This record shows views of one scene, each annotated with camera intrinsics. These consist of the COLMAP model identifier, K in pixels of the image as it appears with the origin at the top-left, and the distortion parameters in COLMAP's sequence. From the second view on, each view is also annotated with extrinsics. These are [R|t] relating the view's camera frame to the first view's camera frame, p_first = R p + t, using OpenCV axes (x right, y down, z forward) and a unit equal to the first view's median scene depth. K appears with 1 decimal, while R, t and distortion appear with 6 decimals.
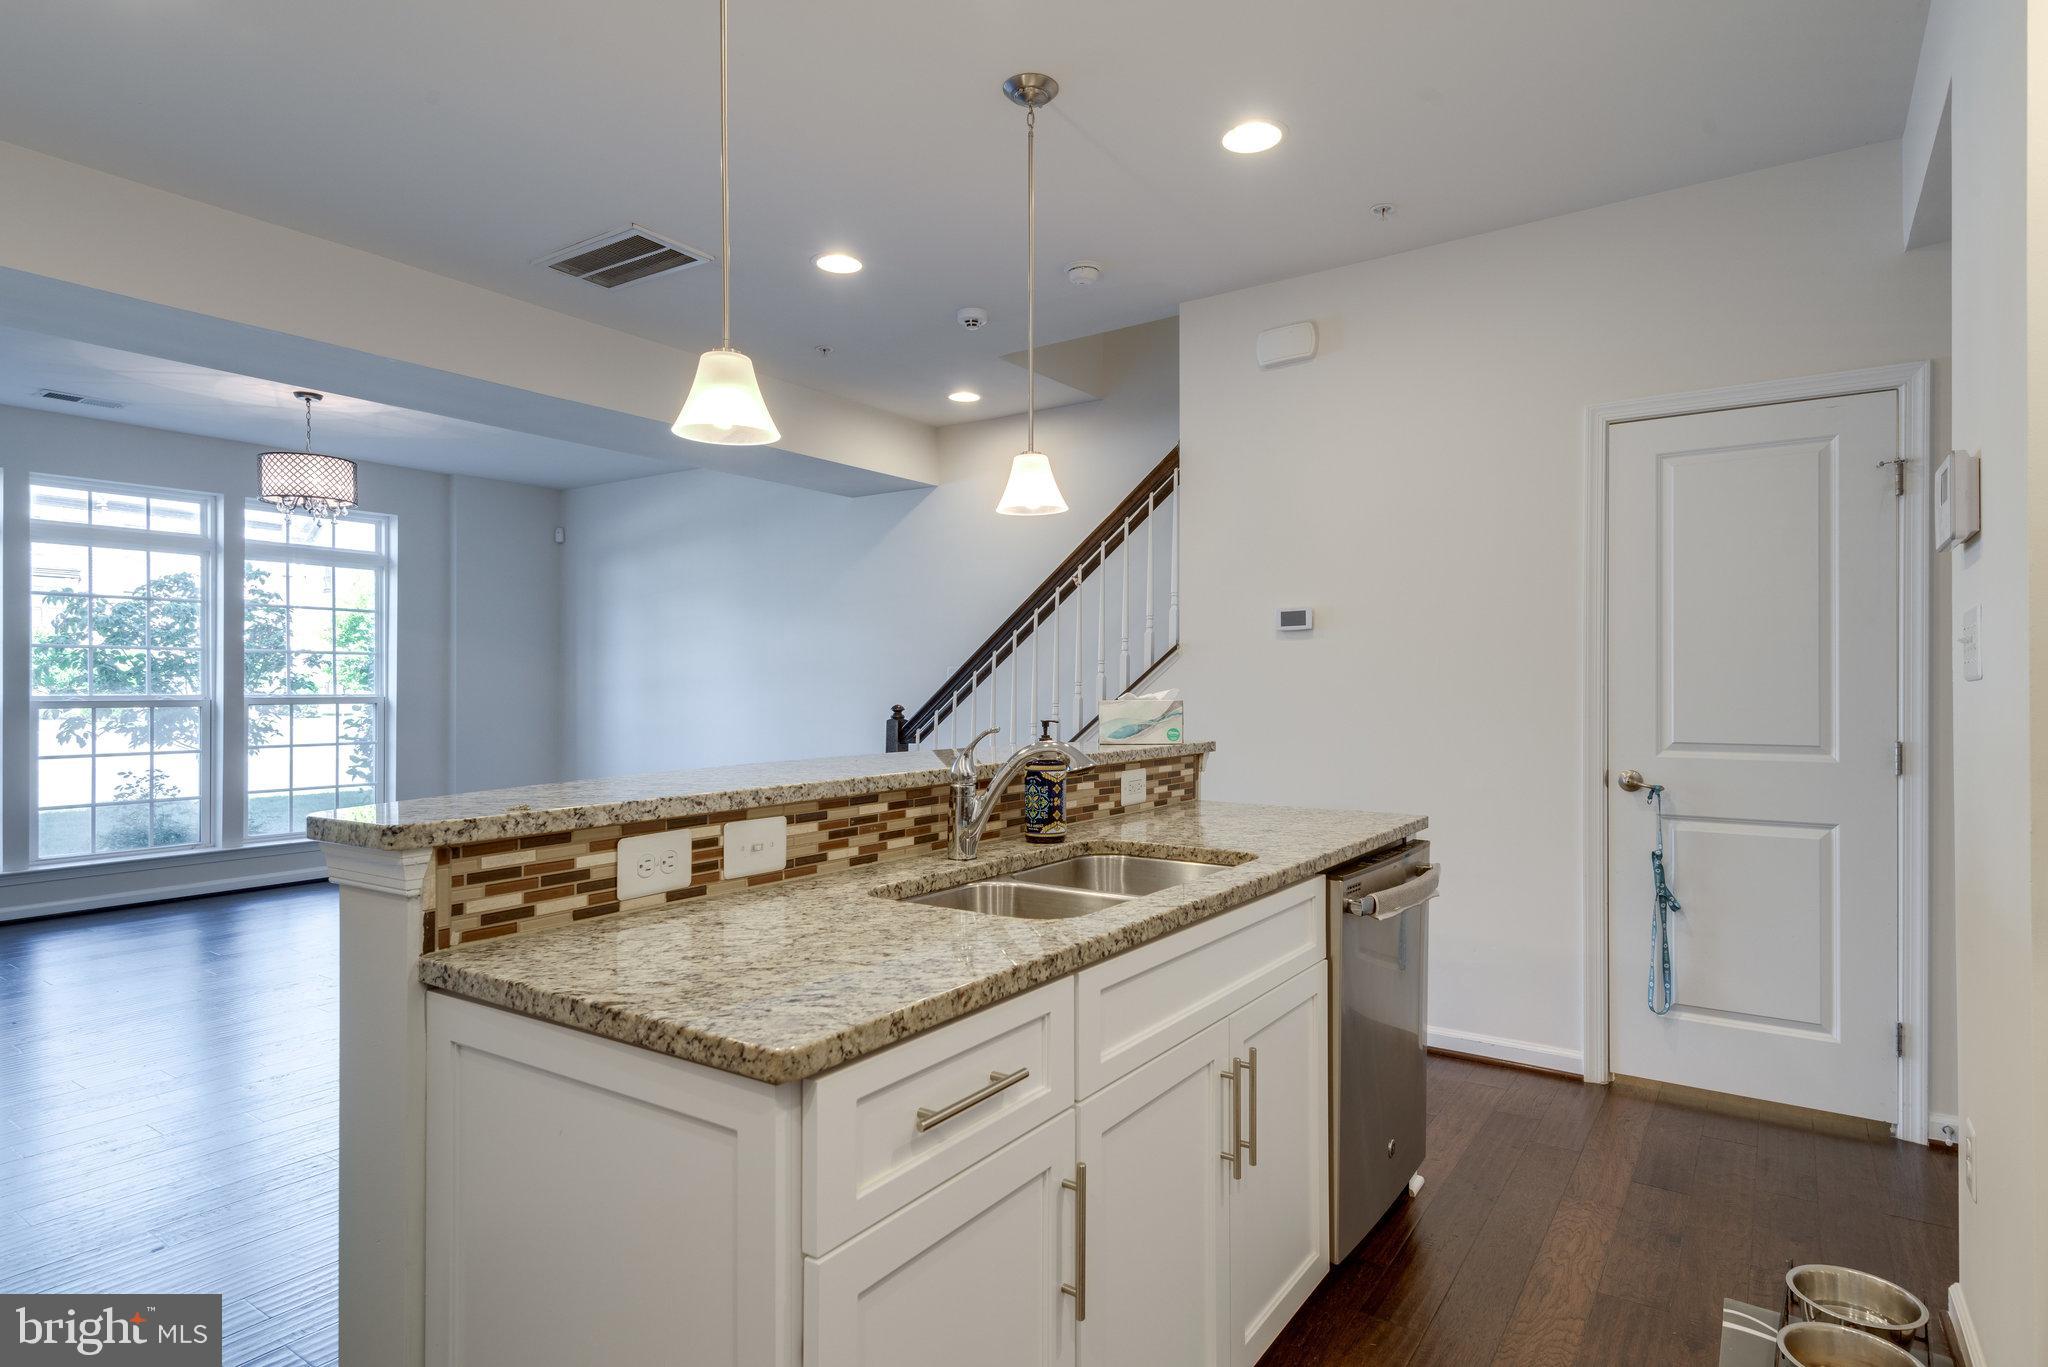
lens RADIAL K [[1101.8, 0, 1088.3], [0, 1101.8, 682.2], [0, 0, 1]] dist [-0.005766, -0.007736]
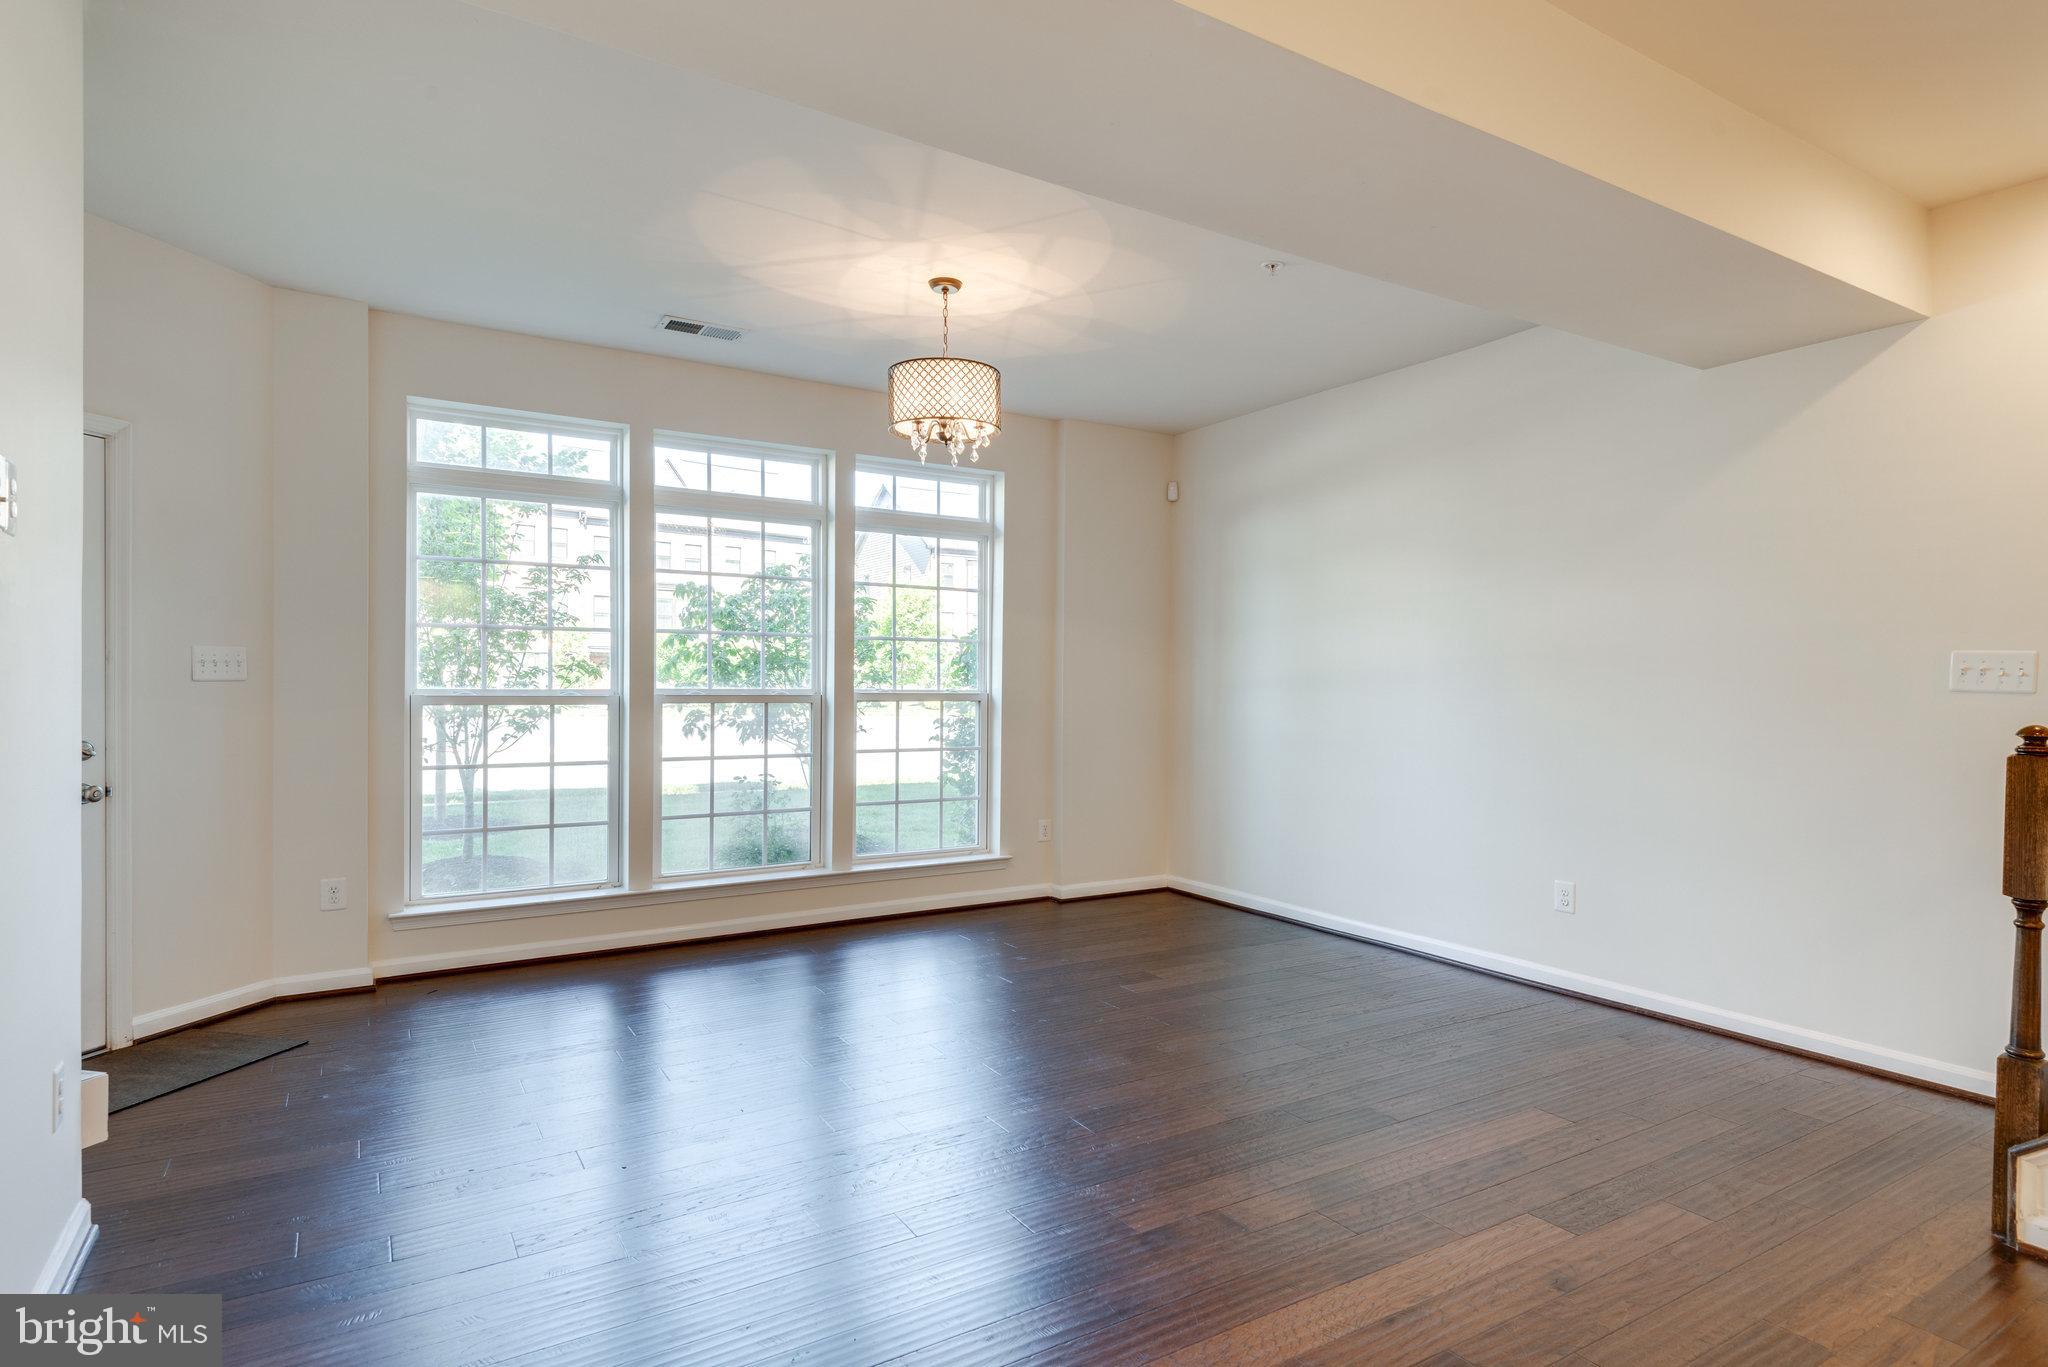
lens RADIAL K [[1101.8, 0, 1029.1], [0, 1101.8, 685.6], [0, 0, 1]] dist [-0.005766, -0.007736]
pose [[0.897892, 0.007476, -0.440153, -0.247762], [-0.004900, 0.999964, 0.006989, 0.001578], [0.440189, -0.004119, 0.897896, 0.267029]]
